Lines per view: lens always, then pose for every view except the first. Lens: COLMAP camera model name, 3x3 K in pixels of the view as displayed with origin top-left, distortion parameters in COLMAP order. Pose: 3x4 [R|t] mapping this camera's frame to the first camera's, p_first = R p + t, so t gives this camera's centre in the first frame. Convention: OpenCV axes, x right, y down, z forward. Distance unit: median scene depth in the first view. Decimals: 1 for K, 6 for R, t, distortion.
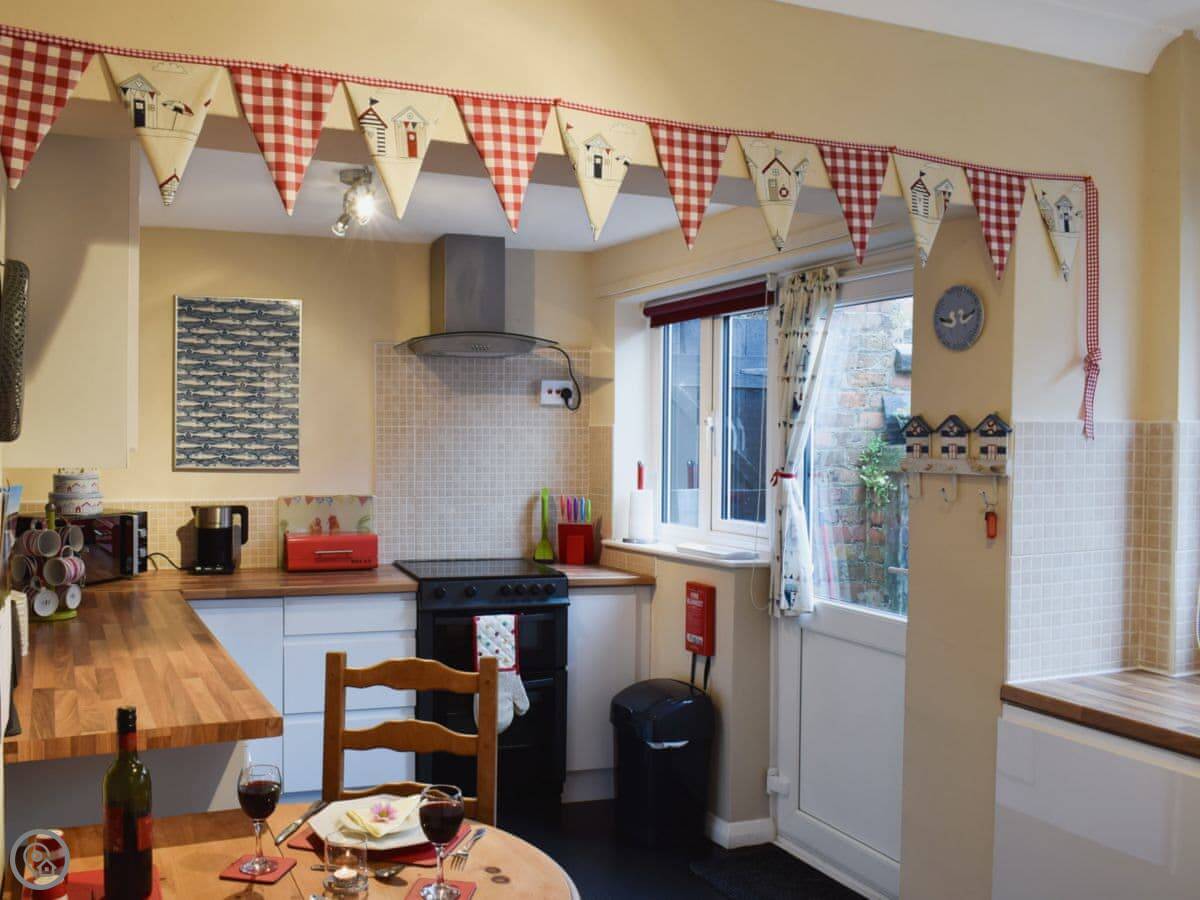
lens RADIAL K [[1075.6, 0, 600.0], [0, 1075.6, 450.0], [0, 0, 1]] dist [-0.096020, -0.004071]
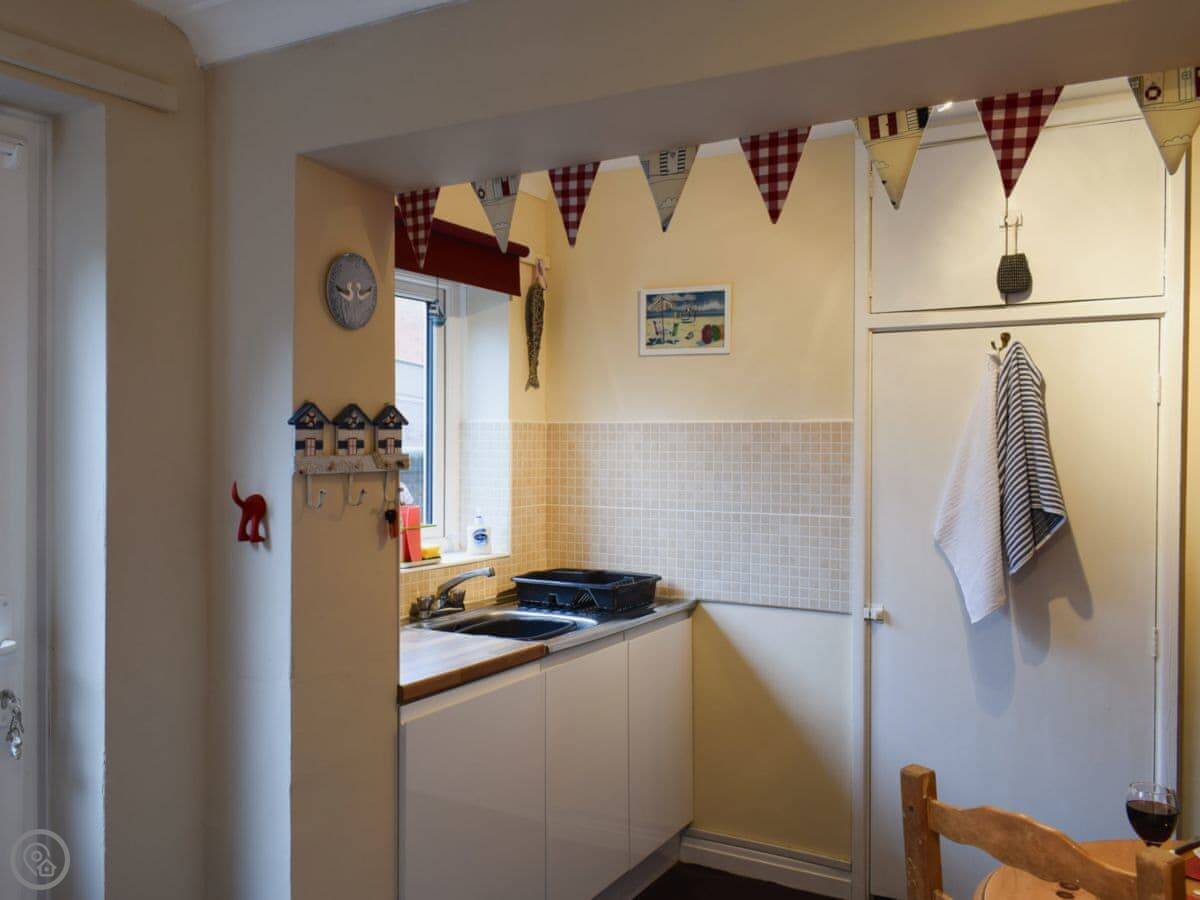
lens RADIAL K [[1026.3, 0, 575.8], [0, 1026.3, 445.5], [0, 0, 1]] dist [0.001264, 0.002963]
pose [[-0.566601, -0.011824, 0.823907, -0.455754], [0.007871, 0.999774, 0.019761, -0.014489], [-0.823954, 0.017681, -0.566380, 1.335400]]
